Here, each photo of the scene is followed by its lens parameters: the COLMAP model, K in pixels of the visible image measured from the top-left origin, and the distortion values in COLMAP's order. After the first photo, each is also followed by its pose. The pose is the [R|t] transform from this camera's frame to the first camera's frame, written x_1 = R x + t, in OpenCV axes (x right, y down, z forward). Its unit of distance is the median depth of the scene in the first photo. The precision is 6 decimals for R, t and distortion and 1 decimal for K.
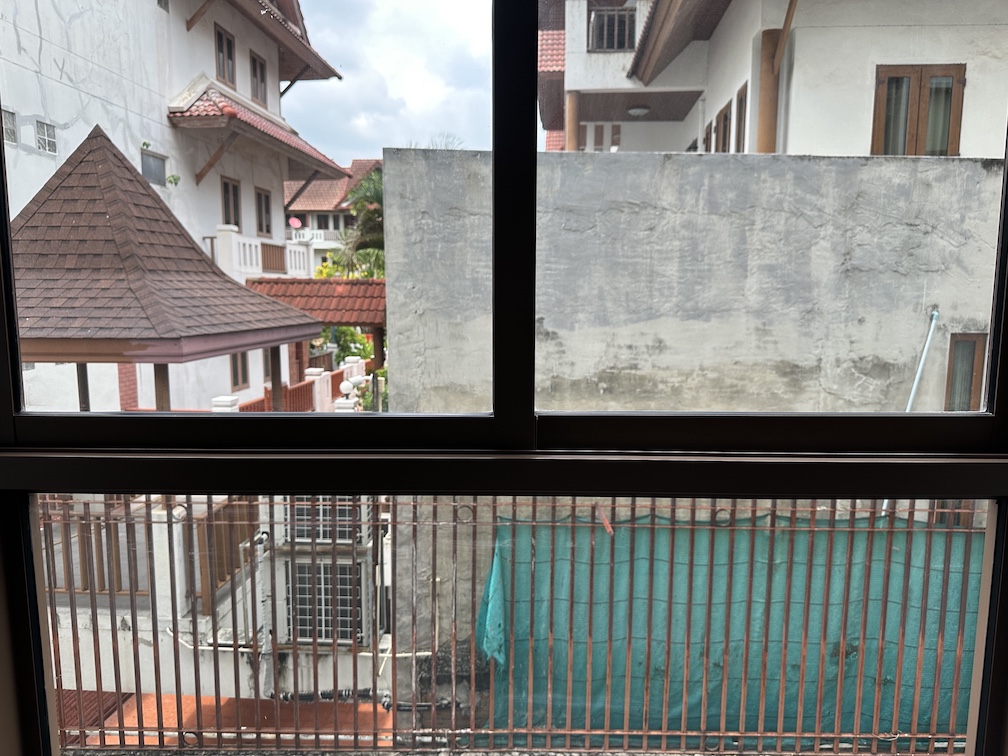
lens RADIAL K [[750.1, 0, 519.5], [0, 750.1, 376.8], [0, 0, 1]] dist [0.137538, -0.125934]
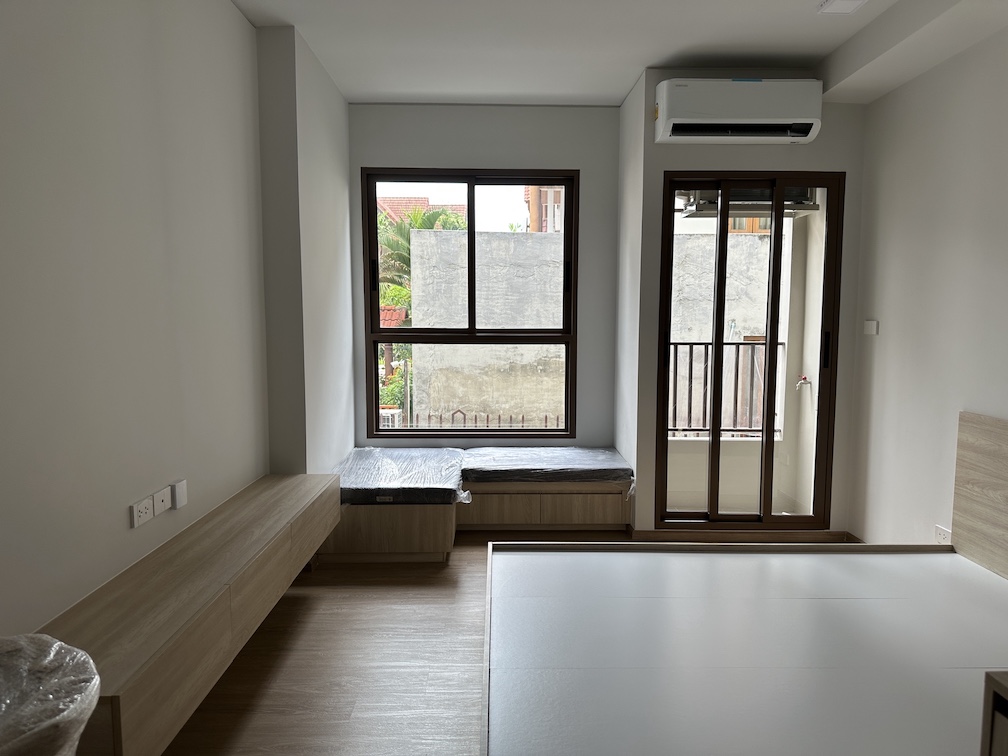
lens RADIAL K [[742.8, 0, 516.6], [0, 742.8, 386.0], [0, 0, 1]] dist [0.223467, -0.375039]
pose [[0.999926, -0.004439, 0.011321, 0.039478], [0.004715, 0.999690, -0.024467, 0.093800], [-0.011209, 0.024518, 0.999637, -0.670486]]
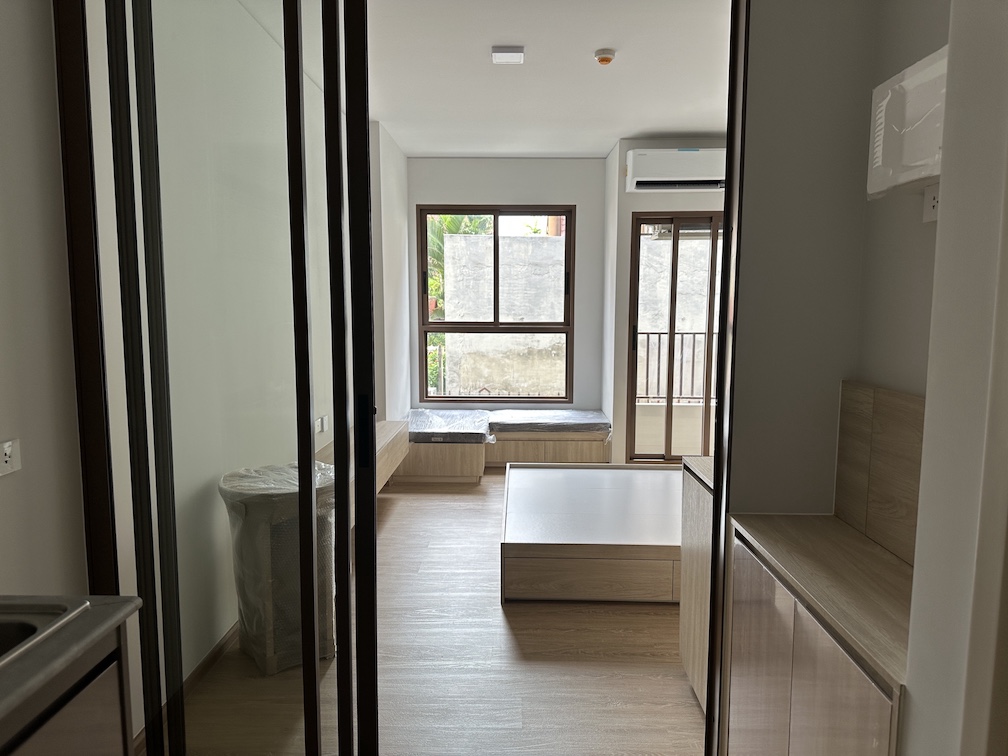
lens RADIAL K [[742.8, 0, 516.6], [0, 742.8, 386.0], [0, 0, 1]] dist [0.223467, -0.375039]
pose [[0.999801, -0.001075, -0.019895, 0.052149], [0.000956, 0.999982, -0.006004, 0.112471], [0.019901, 0.005984, 0.999784, -0.958837]]
